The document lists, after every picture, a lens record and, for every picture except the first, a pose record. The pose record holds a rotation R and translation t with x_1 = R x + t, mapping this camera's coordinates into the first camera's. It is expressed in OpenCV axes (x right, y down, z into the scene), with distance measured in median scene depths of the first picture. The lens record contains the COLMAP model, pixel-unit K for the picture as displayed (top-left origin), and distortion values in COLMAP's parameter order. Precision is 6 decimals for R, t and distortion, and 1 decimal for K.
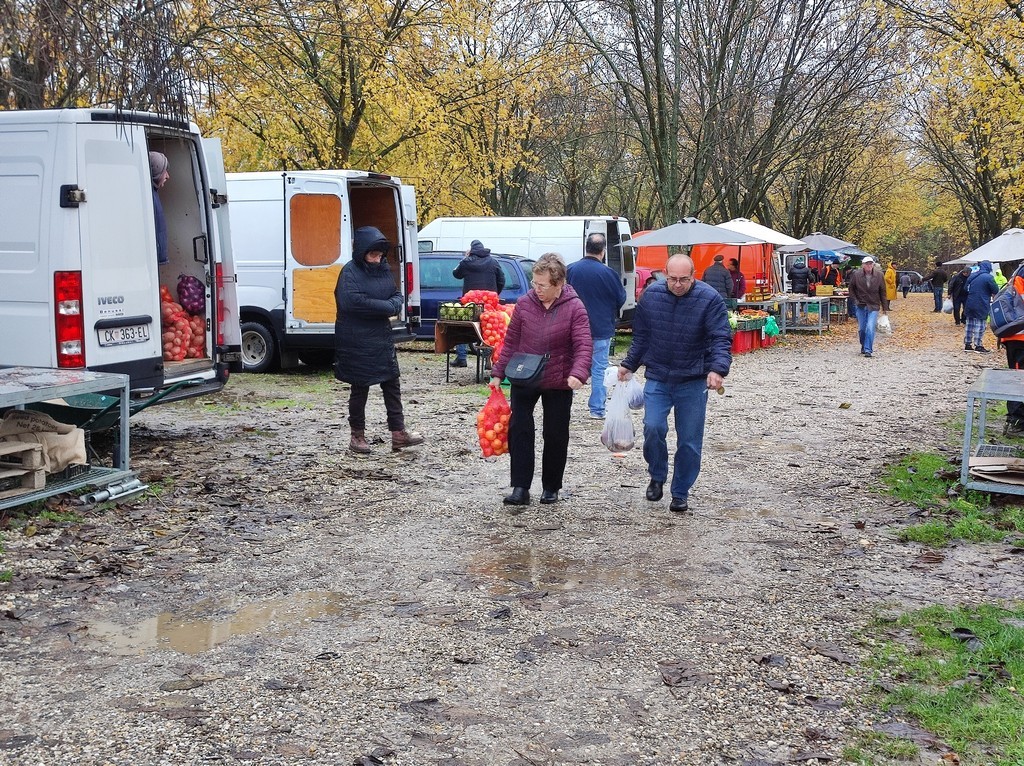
lens RADIAL K [[1316.8, 0, 509.9], [0, 1316.8, 386.1], [0, 0, 1]] dist [0.068205, -0.127535]
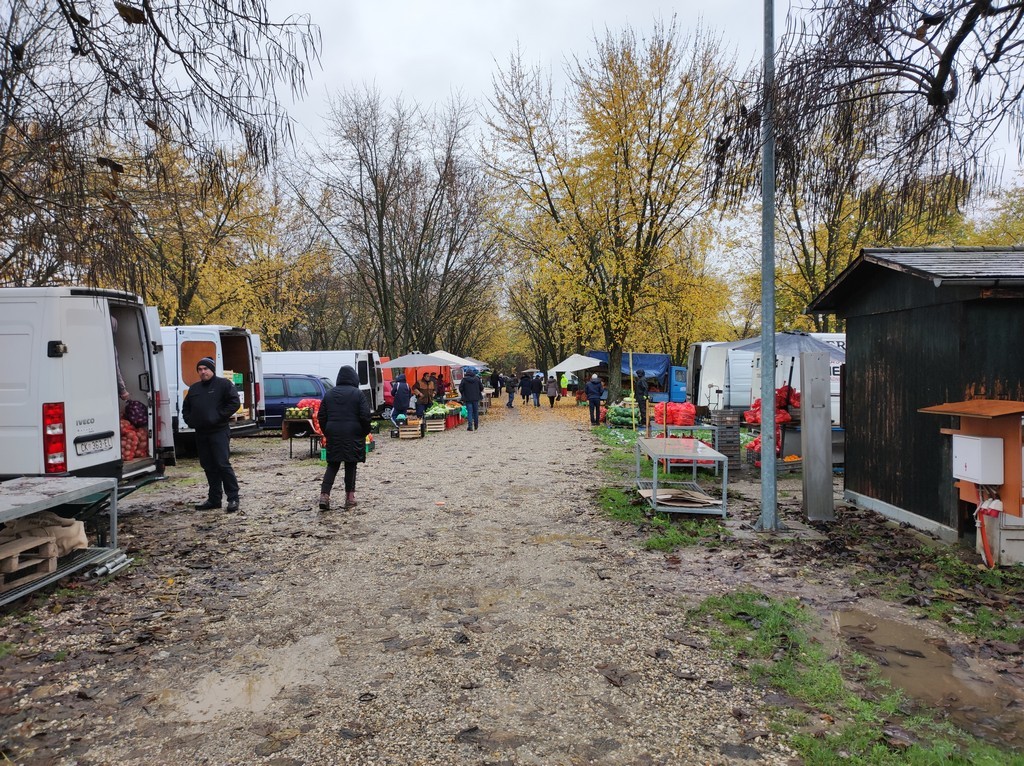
lens RADIAL K [[746.9, 0, 510.7], [0, 746.9, 381.0], [0, 0, 1]] dist [0.046799, -0.035569]
pose [[0.954033, -0.026856, 0.298497, -0.113497], [0.051469, 0.995862, -0.074902, -0.025850], [-0.295250, 0.086822, 0.951467, 0.106747]]
